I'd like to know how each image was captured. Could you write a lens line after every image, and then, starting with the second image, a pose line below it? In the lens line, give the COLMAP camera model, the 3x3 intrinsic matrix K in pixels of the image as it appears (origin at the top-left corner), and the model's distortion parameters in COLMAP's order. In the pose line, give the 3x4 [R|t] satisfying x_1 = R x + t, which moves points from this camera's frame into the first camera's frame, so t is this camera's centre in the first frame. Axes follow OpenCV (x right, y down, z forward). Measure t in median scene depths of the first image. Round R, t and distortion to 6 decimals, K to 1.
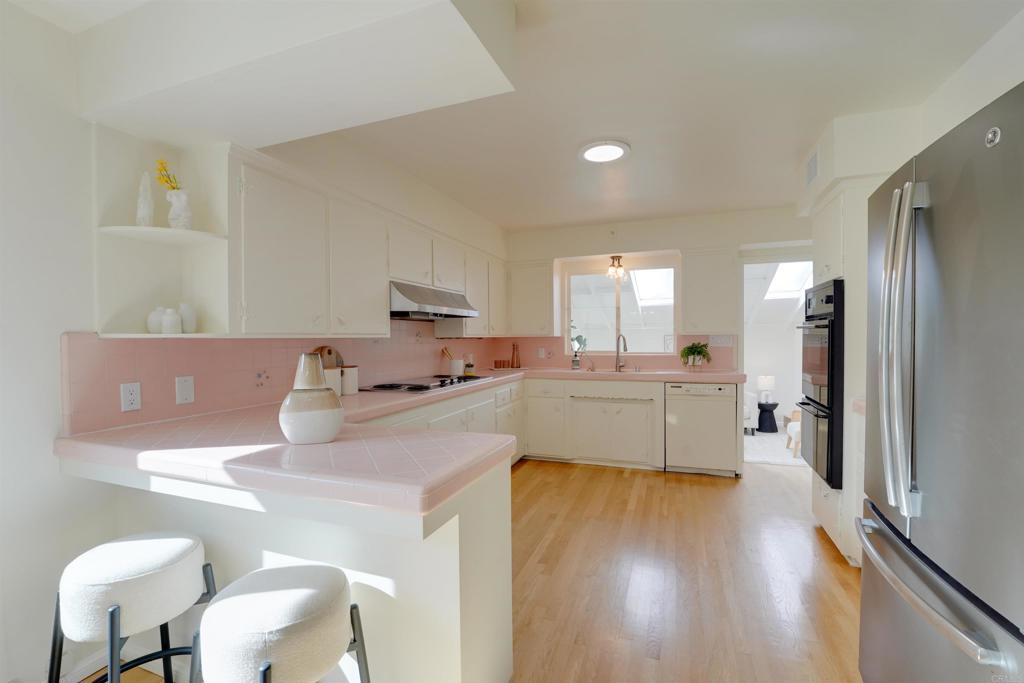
lens RADIAL K [[440.3, 0, 504.4], [0, 440.3, 342.9], [0, 0, 1]] dist [-0.014658, -0.000104]
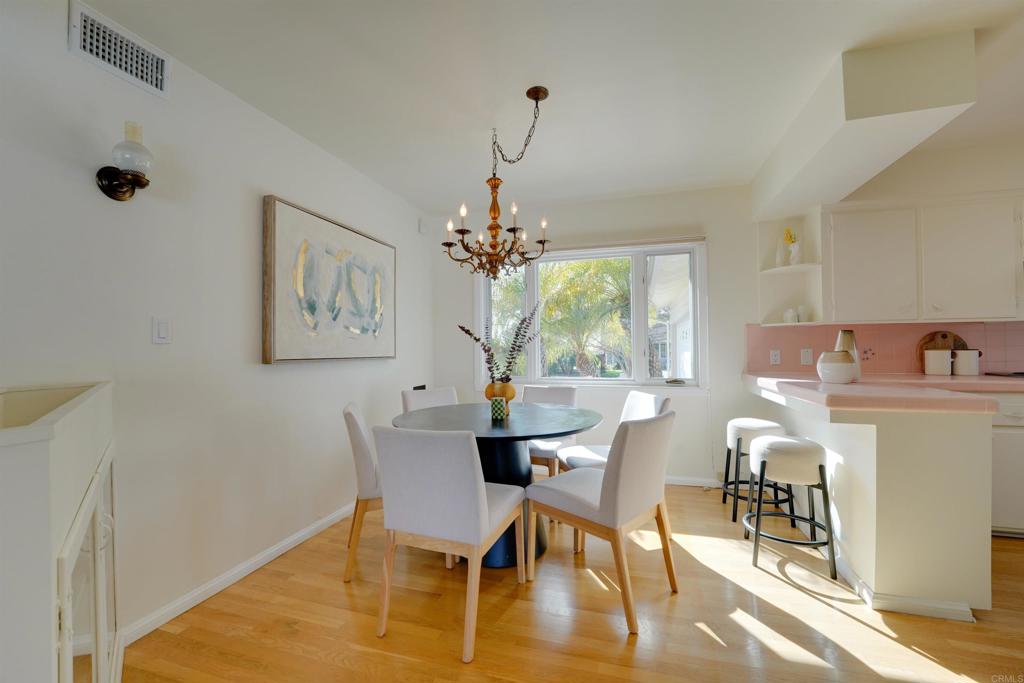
lens RADIAL K [[419.2, 0, 511.4], [0, 419.2, 343.6], [0, 0, 1]] dist [-0.018151, -0.000047]
pose [[0.070003, -0.002159, -0.997544, 0.861545], [-0.006213, 0.999977, -0.002600, 0.074194], [0.997527, 0.006380, 0.069988, -0.274456]]
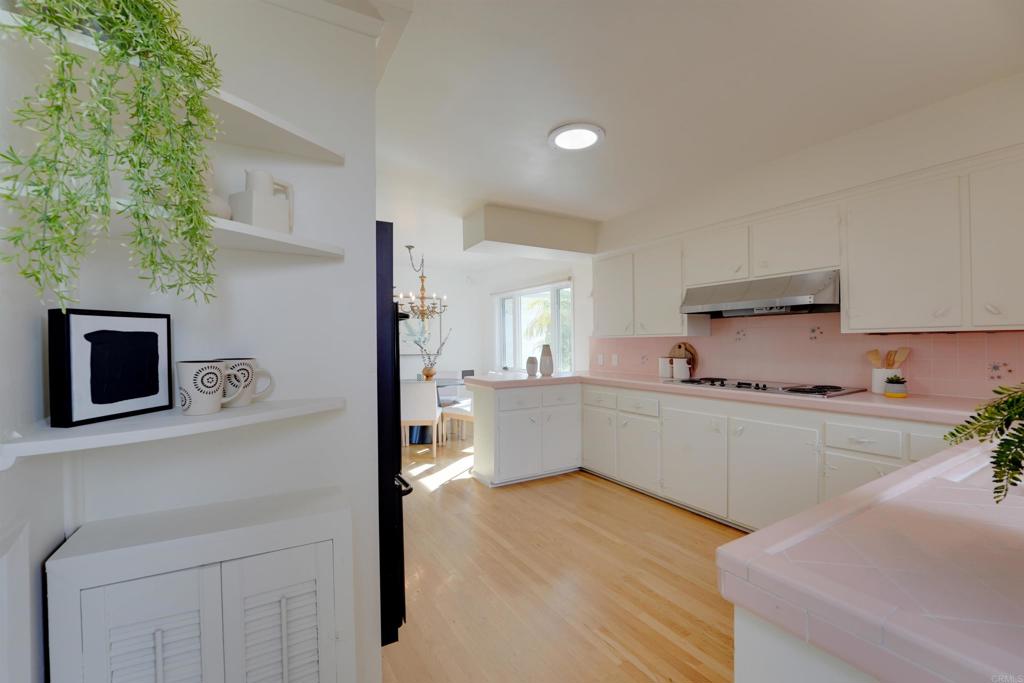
lens RADIAL K [[419.2, 0, 511.4], [0, 419.2, 343.6], [0, 0, 1]] dist [-0.018151, -0.000047]
pose [[-0.623004, 0.017101, -0.782031, 1.478512], [0.003792, 0.999815, 0.018842, -0.025636], [0.782209, 0.008773, -0.622954, 2.111301]]
